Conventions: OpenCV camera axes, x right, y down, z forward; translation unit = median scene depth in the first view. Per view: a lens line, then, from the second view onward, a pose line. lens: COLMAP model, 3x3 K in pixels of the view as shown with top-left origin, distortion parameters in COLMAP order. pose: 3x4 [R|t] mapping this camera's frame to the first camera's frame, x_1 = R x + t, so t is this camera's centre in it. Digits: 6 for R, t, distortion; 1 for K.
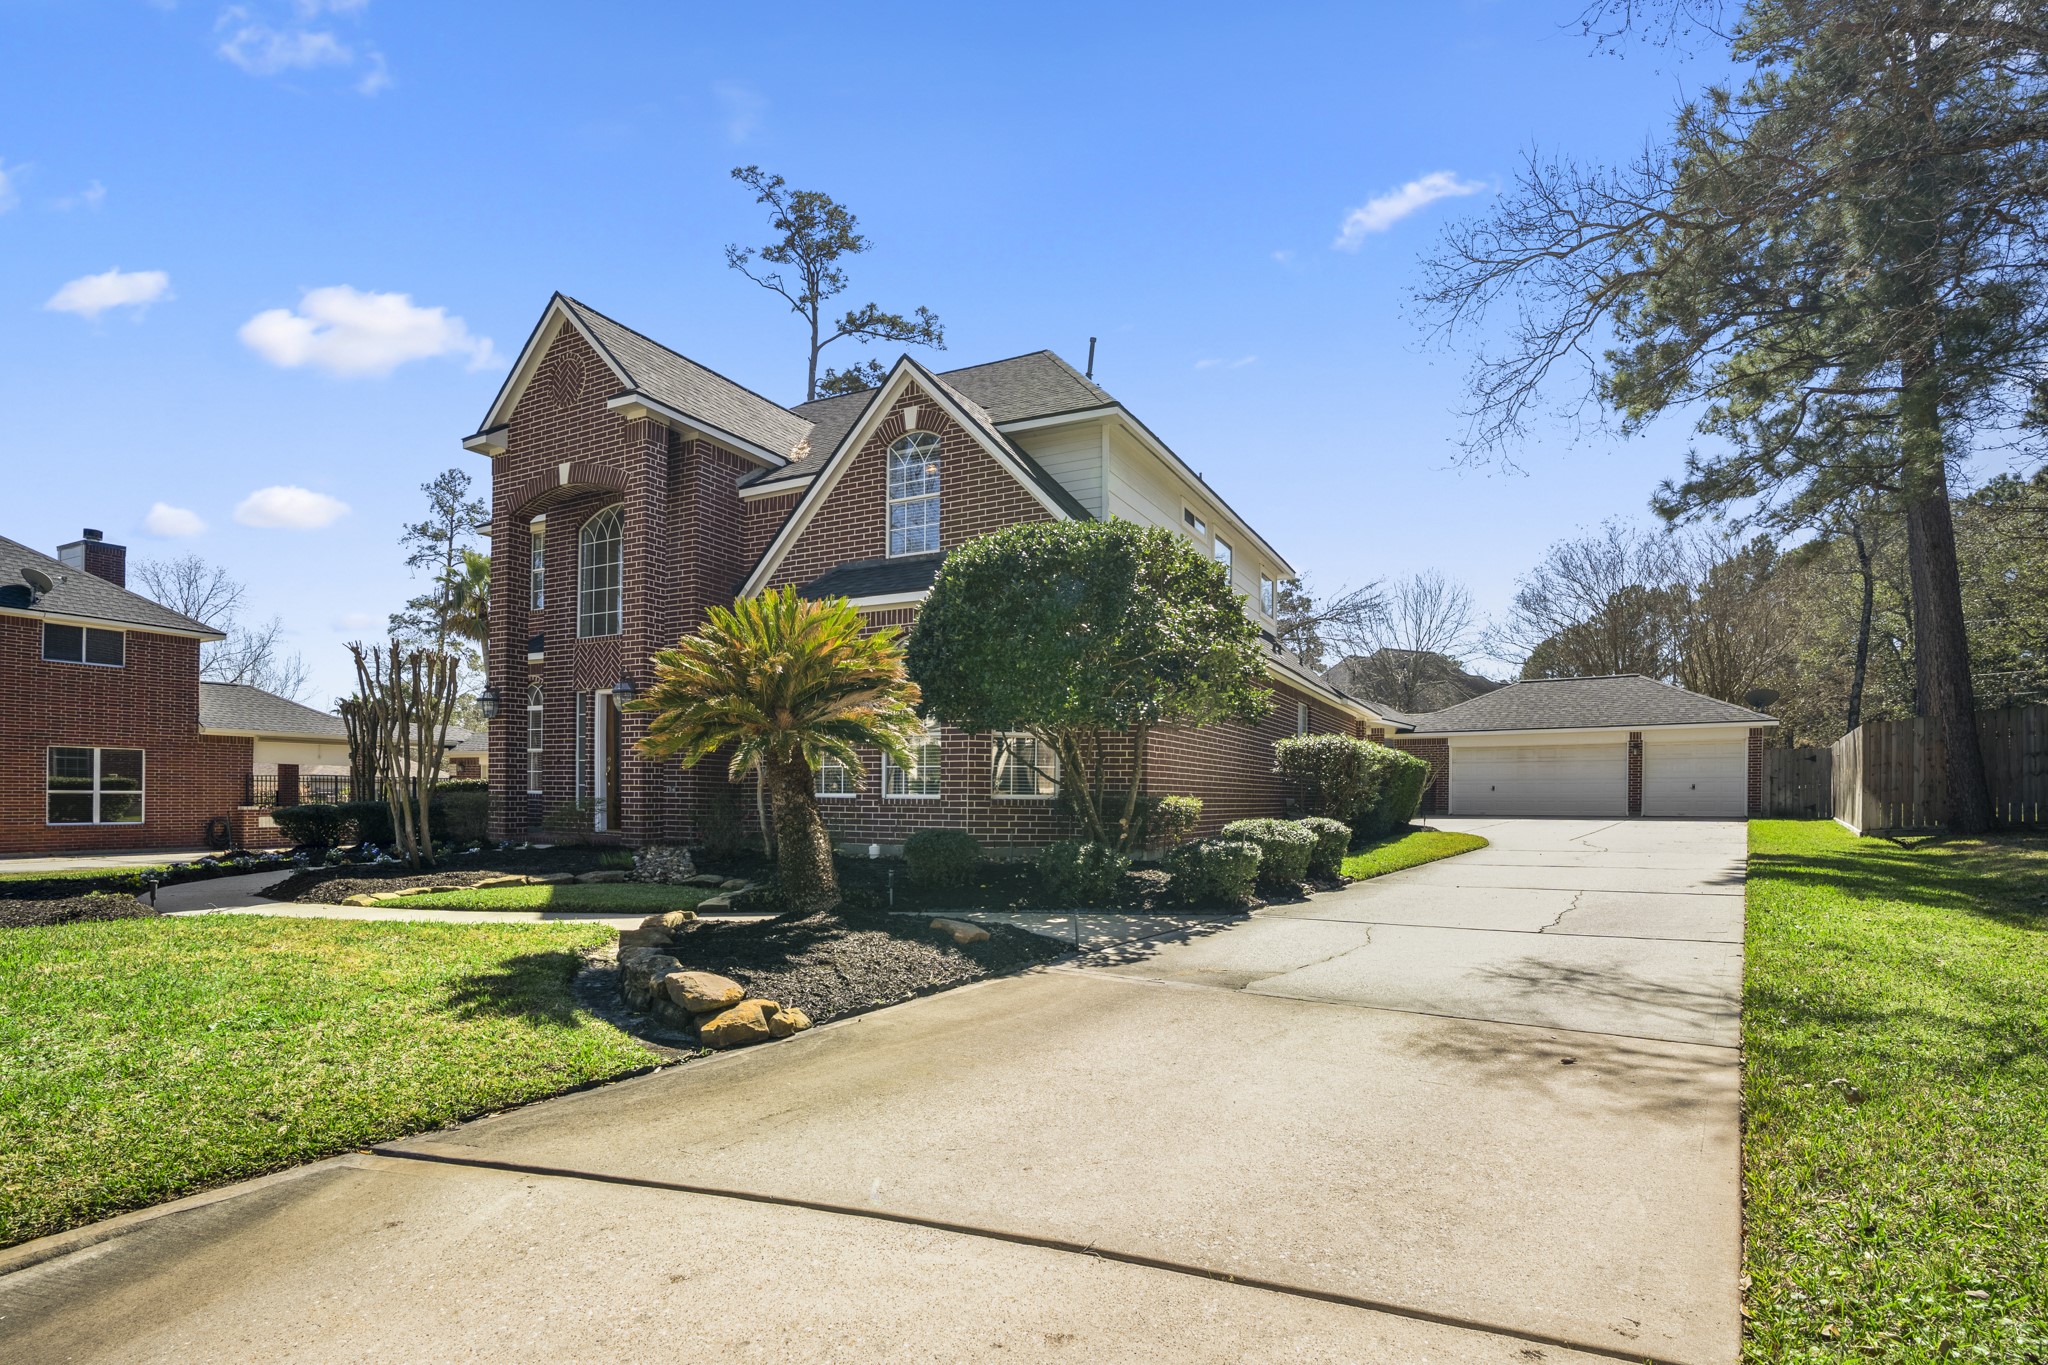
lens RADIAL K [[958.9, 0, 1024.5], [0, 958.9, 712.6], [0, 0, 1]] dist [-0.079077, 0.032576]
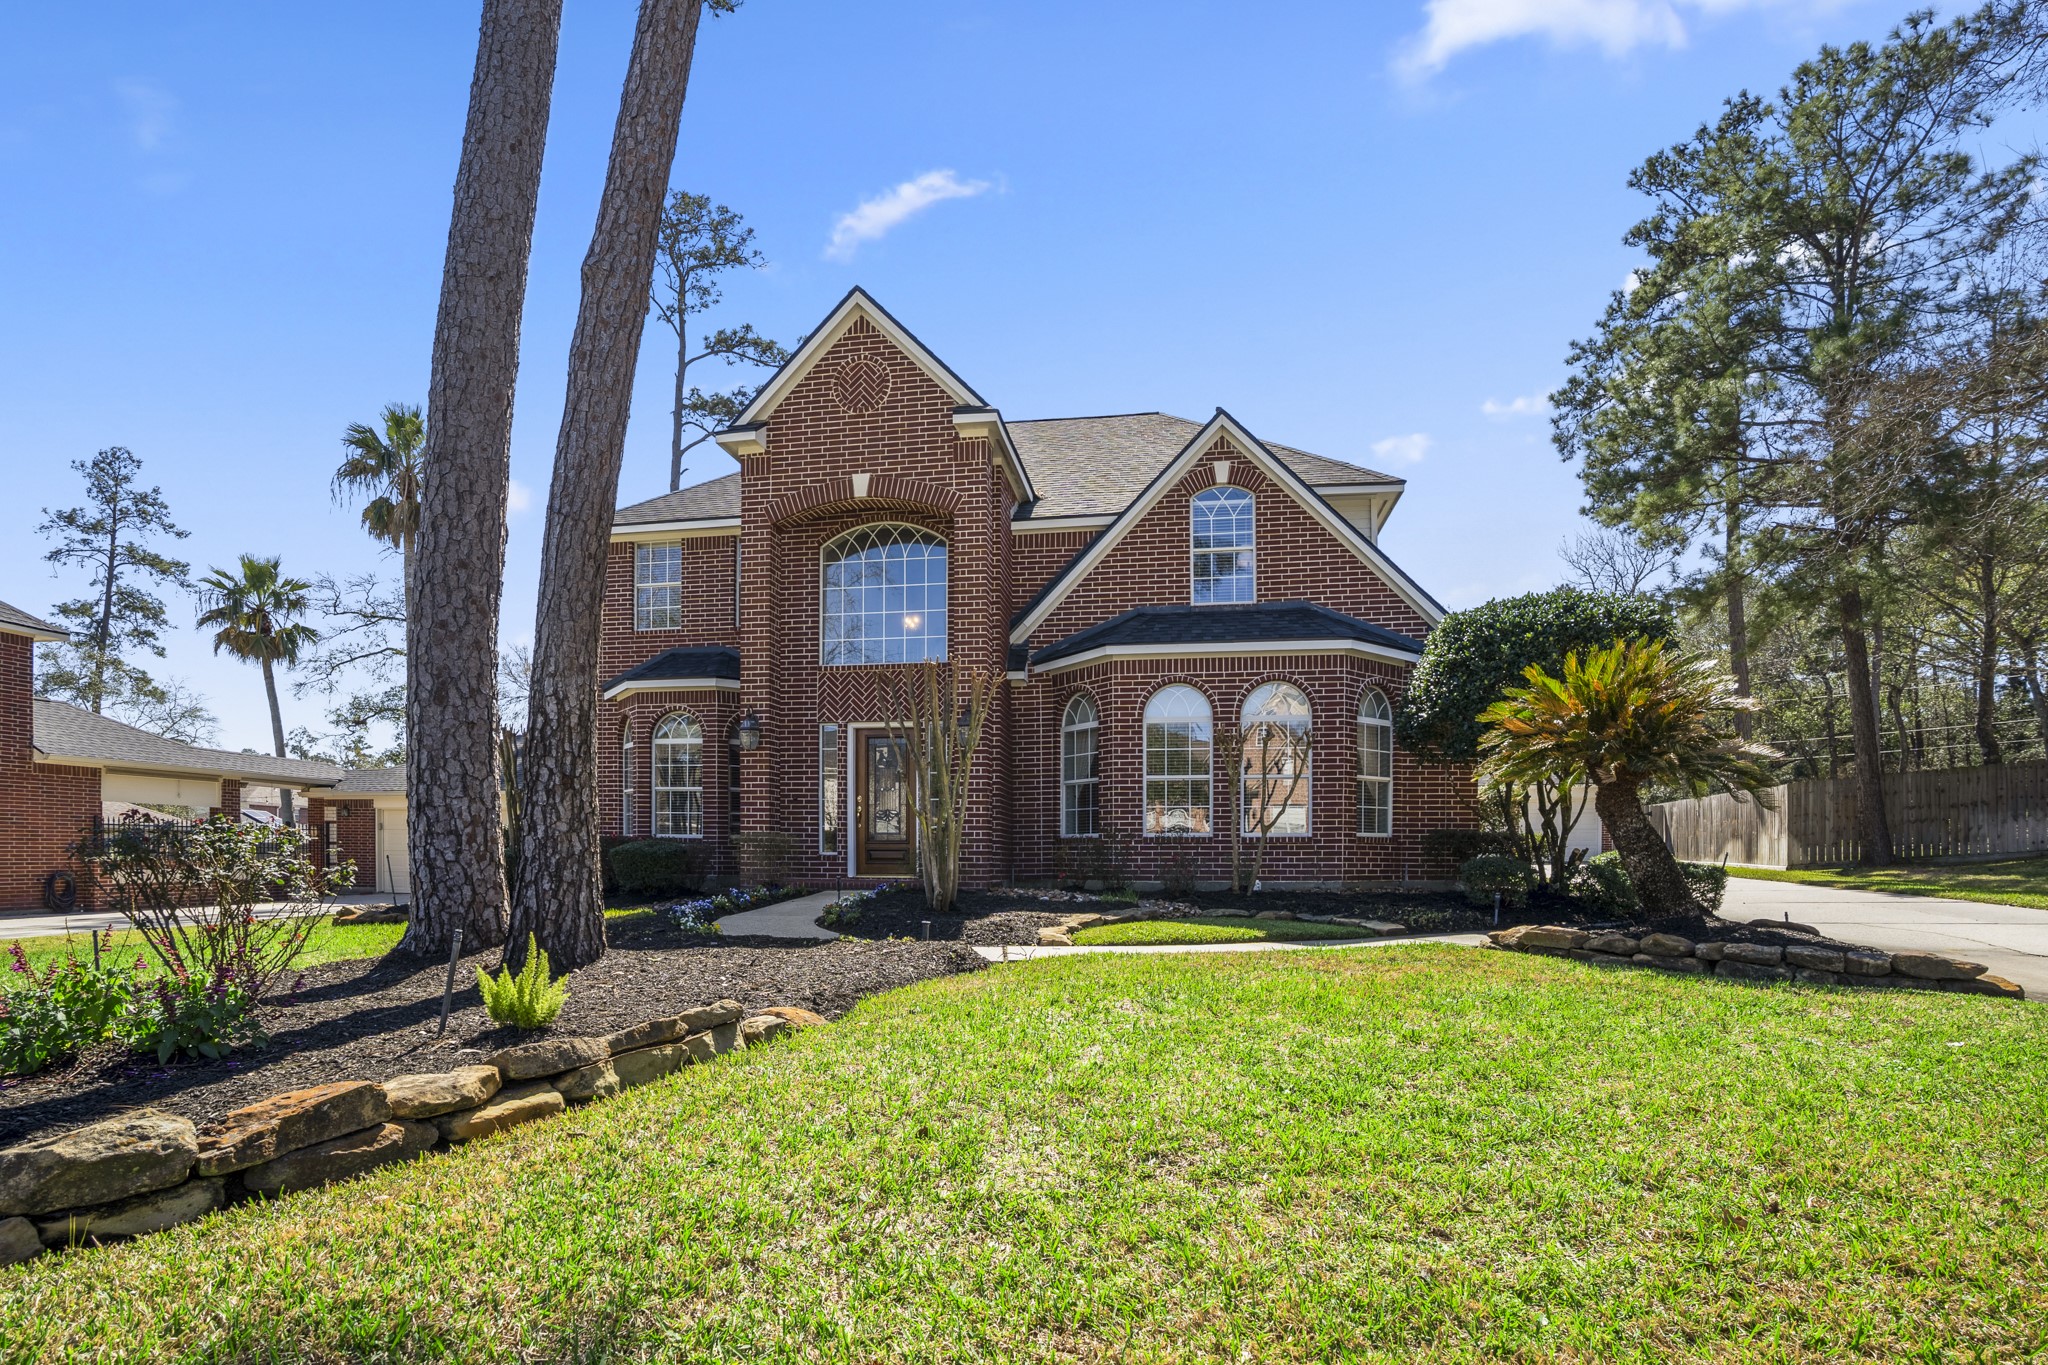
lens RADIAL K [[962.7, 0, 998.6], [0, 962.7, 776.6], [0, 0, 1]] dist [-0.067679, 0.024332]
pose [[0.959257, 0.019821, 0.281839, -0.184835], [-0.022646, 0.999721, 0.006768, 0.006374], [-0.281626, -0.012874, 0.959438, 0.018115]]
